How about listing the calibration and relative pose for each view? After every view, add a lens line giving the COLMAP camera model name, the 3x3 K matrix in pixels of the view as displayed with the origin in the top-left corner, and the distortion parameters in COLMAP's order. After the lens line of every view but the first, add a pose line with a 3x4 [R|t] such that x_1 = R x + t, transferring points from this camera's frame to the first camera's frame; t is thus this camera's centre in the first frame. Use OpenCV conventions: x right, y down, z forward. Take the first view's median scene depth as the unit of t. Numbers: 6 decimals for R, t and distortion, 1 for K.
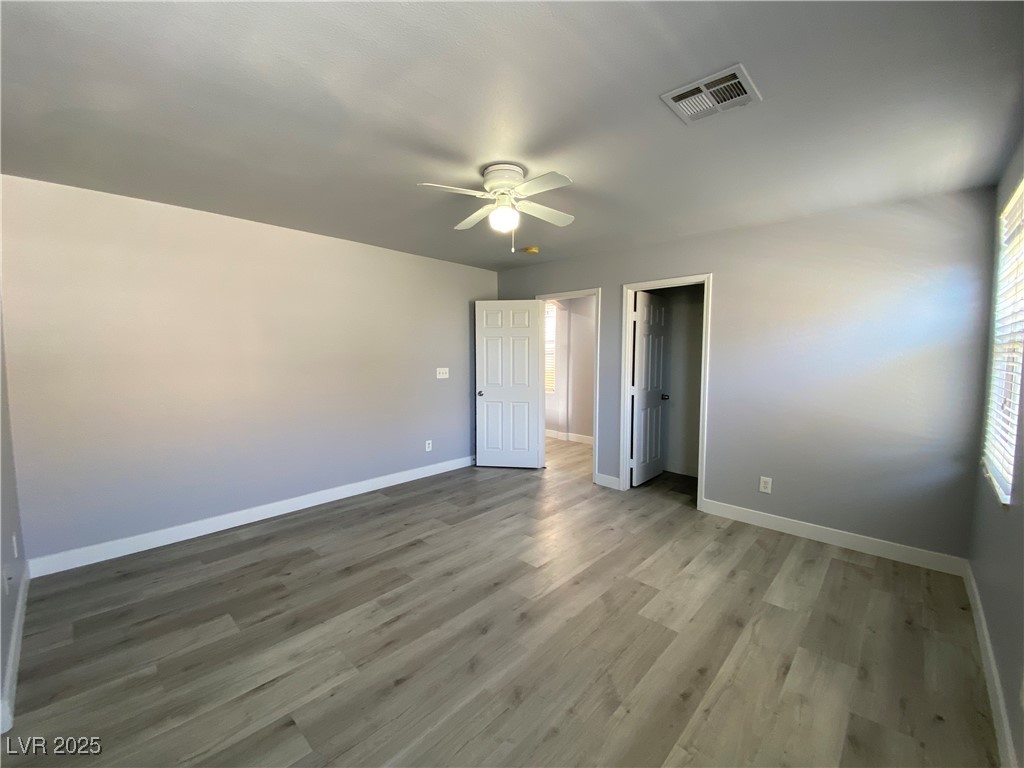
lens RADIAL K [[415.1, 0, 513.3], [0, 415.1, 381.7], [0, 0, 1]] dist [0.023496, -0.020294]
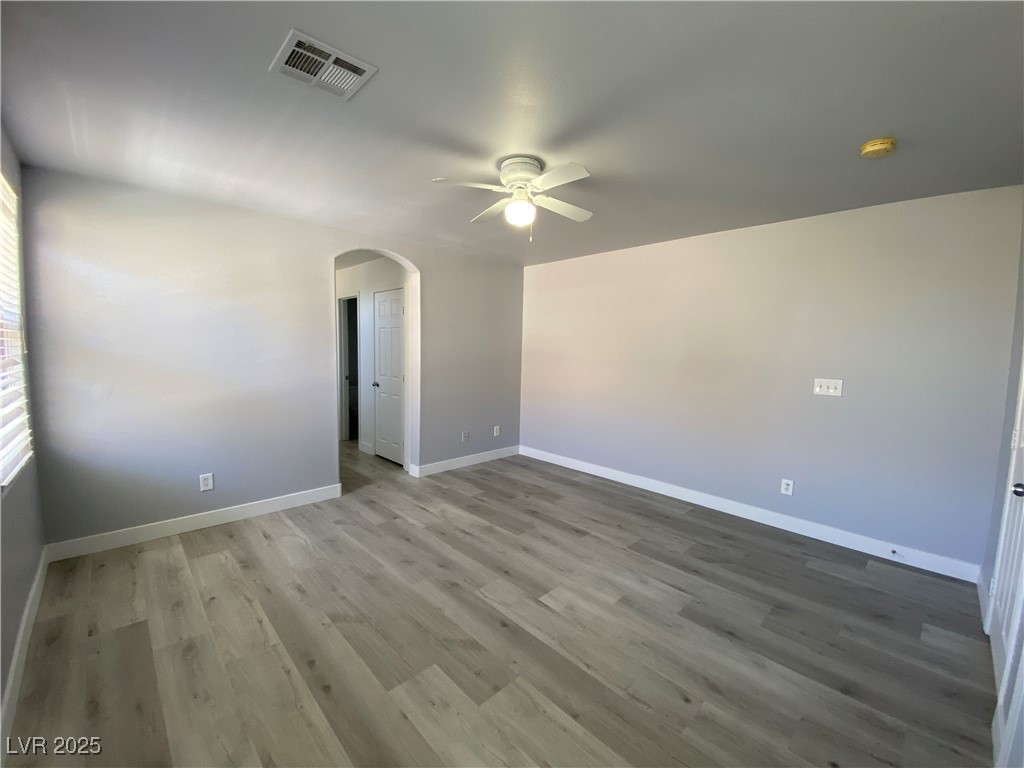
lens RADIAL K [[419.0, 0, 512.5], [0, 419.0, 382.4], [0, 0, 1]] dist [0.030099, -0.023067]
pose [[-0.046873, 0.083462, -0.995408, 0.937209], [-0.098738, 0.991236, 0.087761, -0.071476], [0.994009, 0.102398, -0.038221, 0.985975]]
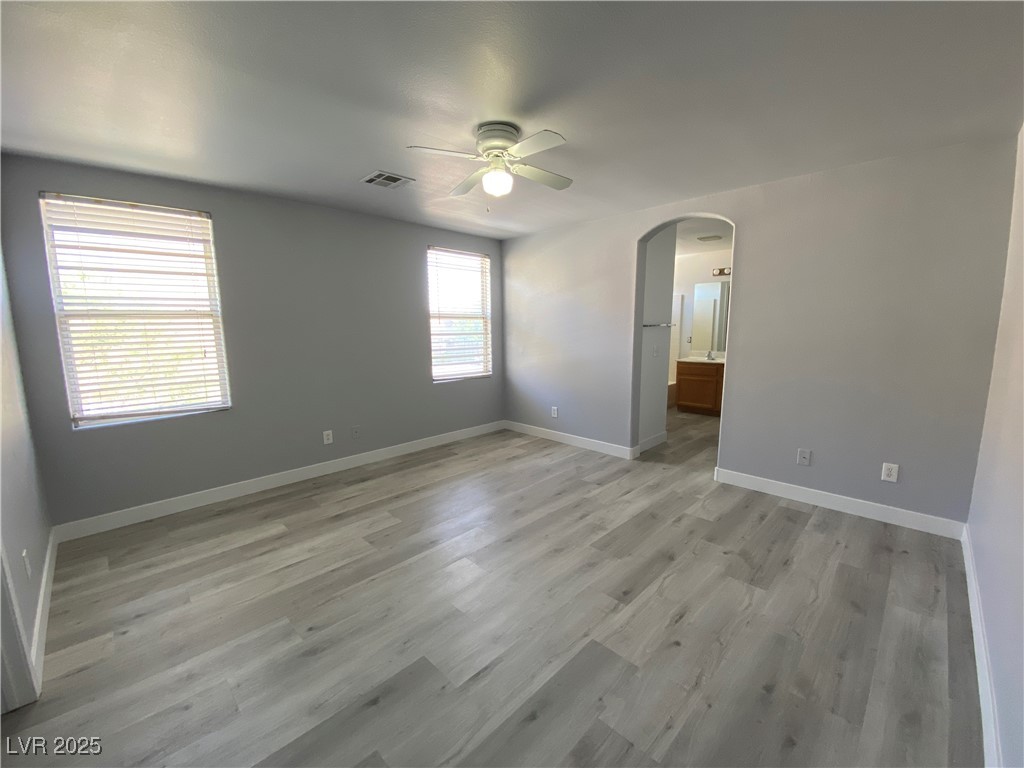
lens RADIAL K [[415.1, 0, 513.3], [0, 415.1, 381.7], [0, 0, 1]] dist [0.023496, -0.020294]
pose [[-0.999687, 0.001431, 0.024957, -0.077560], [0.006852, 0.975811, 0.218508, -0.140125], [-0.024041, 0.218611, -0.975516, 1.909222]]
